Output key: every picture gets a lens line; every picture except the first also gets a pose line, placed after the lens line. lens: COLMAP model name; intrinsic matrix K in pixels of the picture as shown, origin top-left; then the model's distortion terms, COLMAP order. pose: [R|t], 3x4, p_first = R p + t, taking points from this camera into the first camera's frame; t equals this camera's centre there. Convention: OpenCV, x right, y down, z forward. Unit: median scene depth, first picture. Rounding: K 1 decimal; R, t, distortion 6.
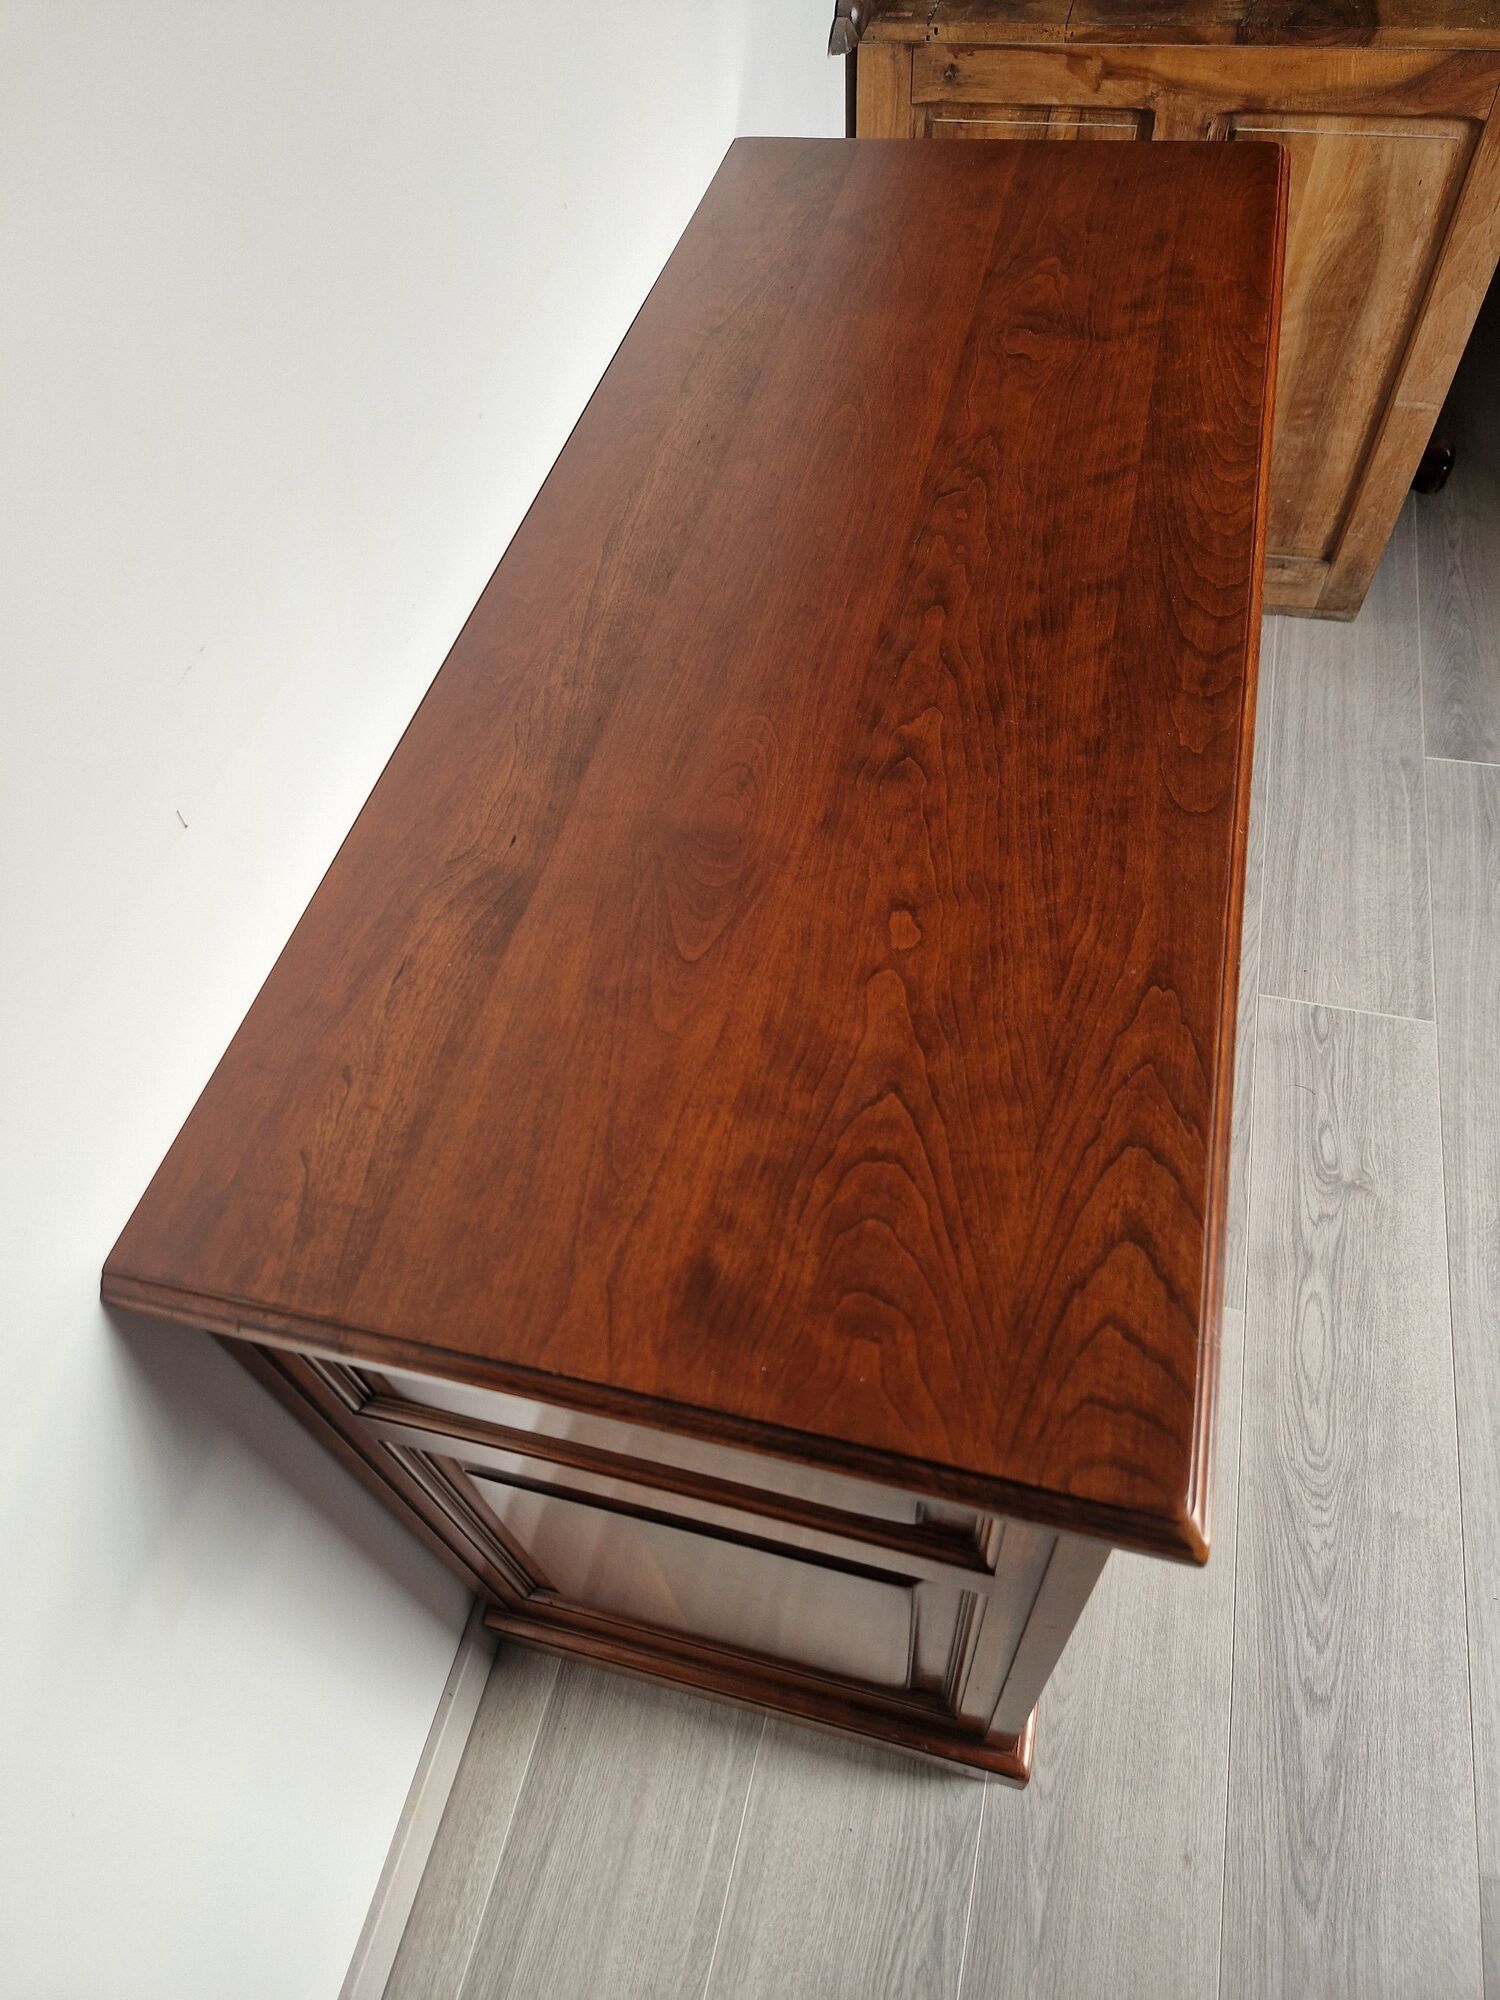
lens RADIAL K [[1359.8, 0, 749.2], [0, 1359.8, 990.0], [0, 0, 1]] dist [0.031830, -0.011339]
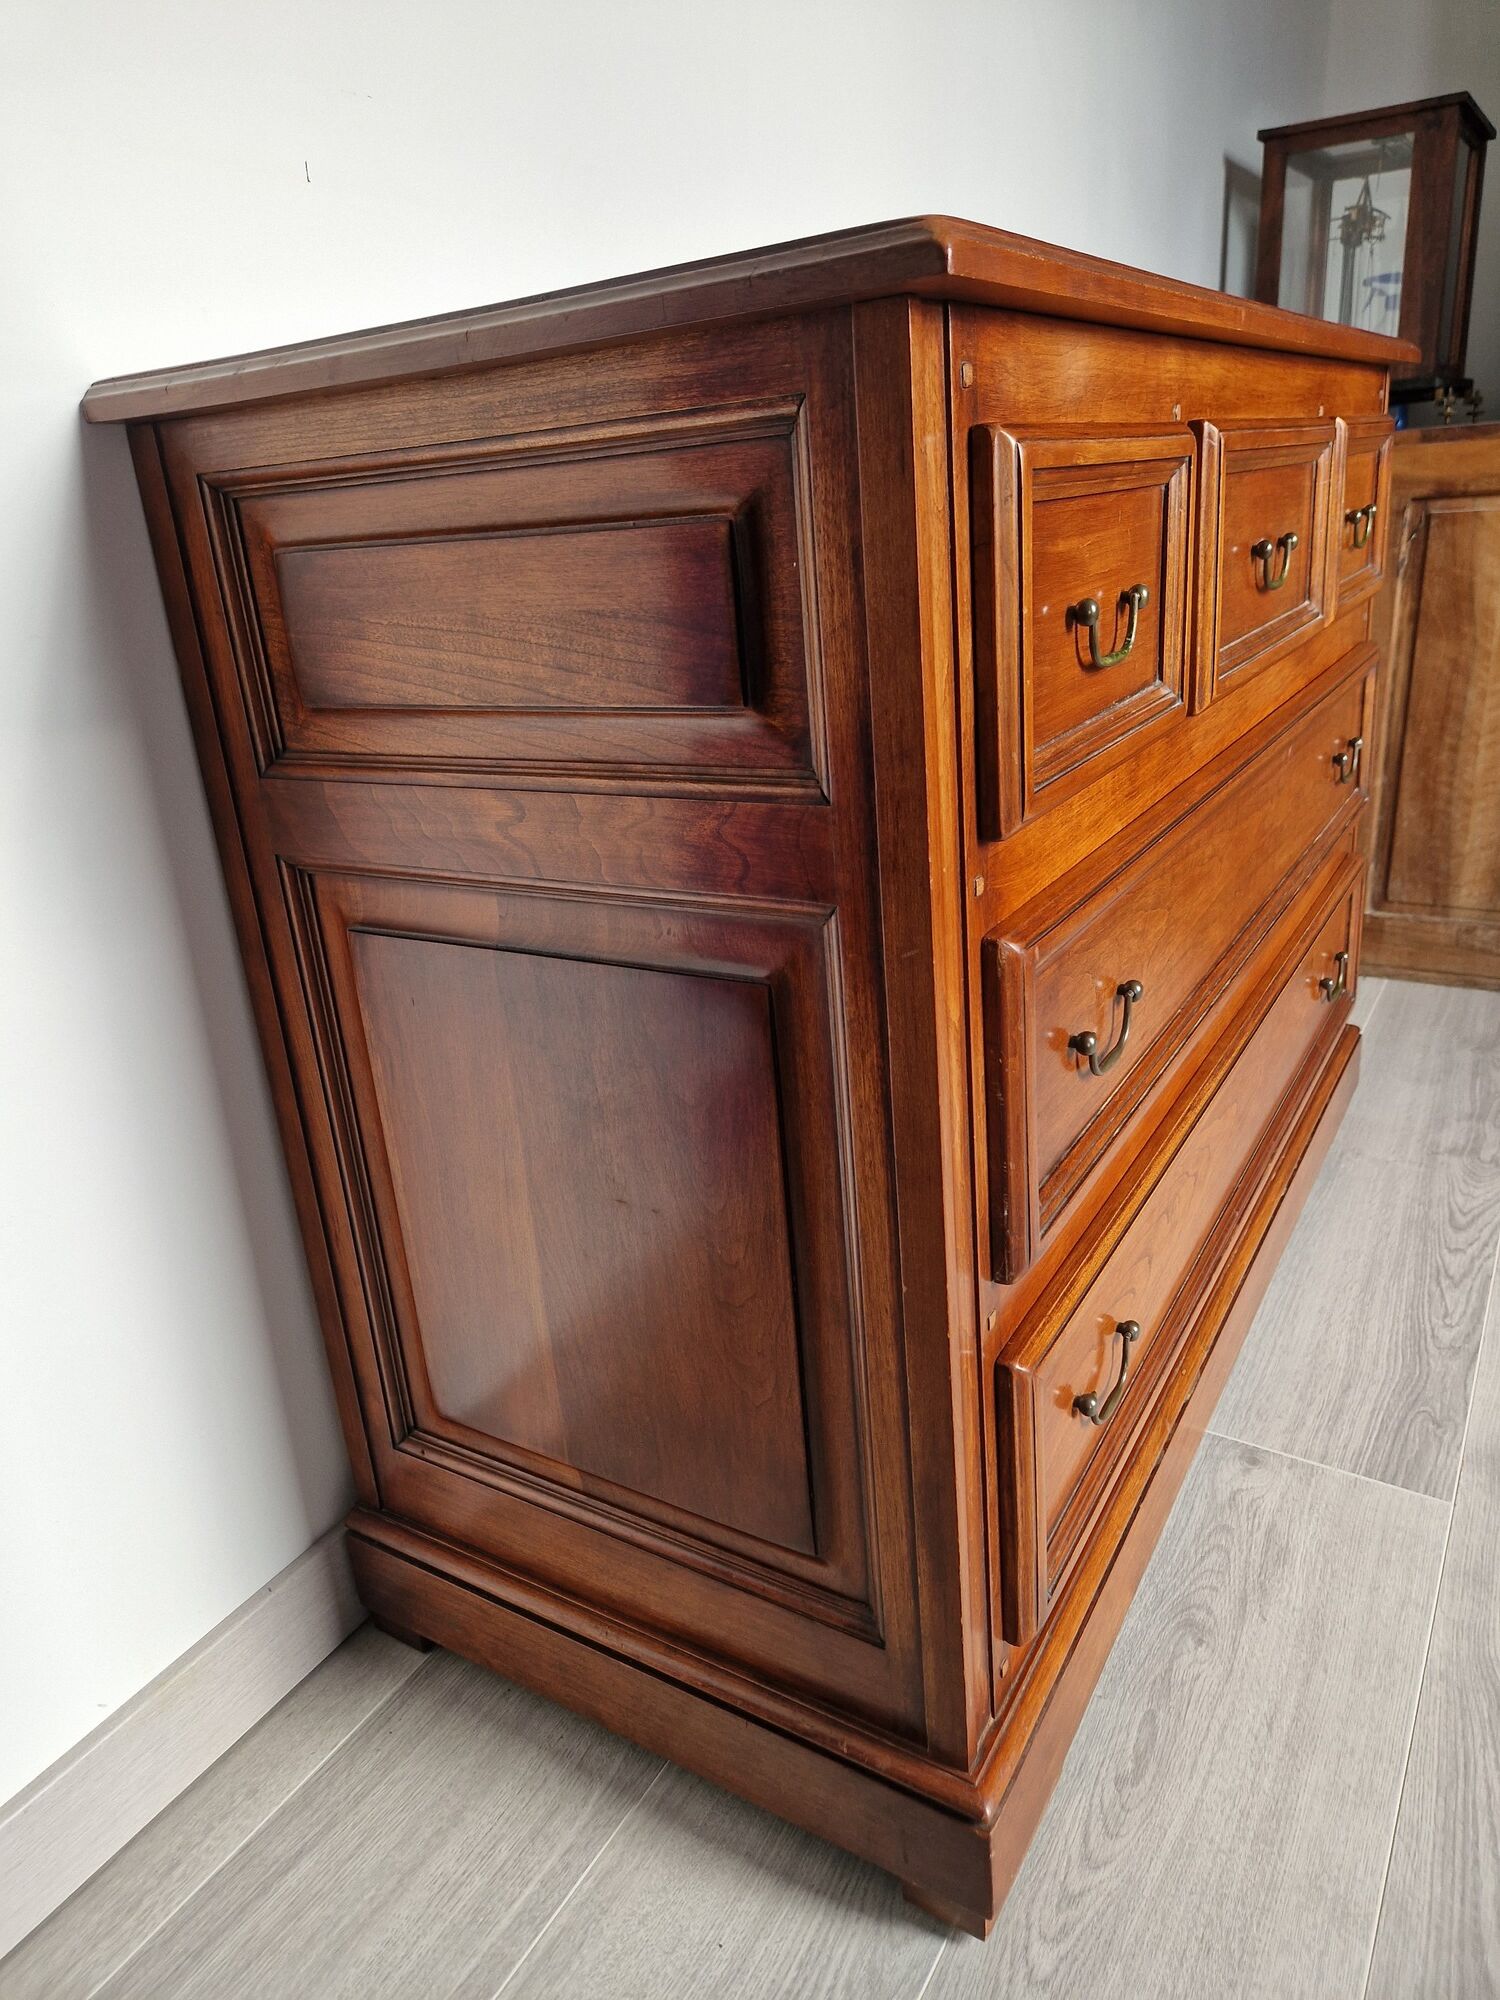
lens RADIAL K [[1359.8, 0, 742.0], [0, 1359.8, 991.6], [0, 0, 1]] dist [0.031830, -0.011339]
pose [[0.955847, 0.101735, -0.275694, 0.210382], [-0.232871, 0.834458, -0.499451, 0.544564], [0.179243, 0.541600, 0.821305, 0.225903]]
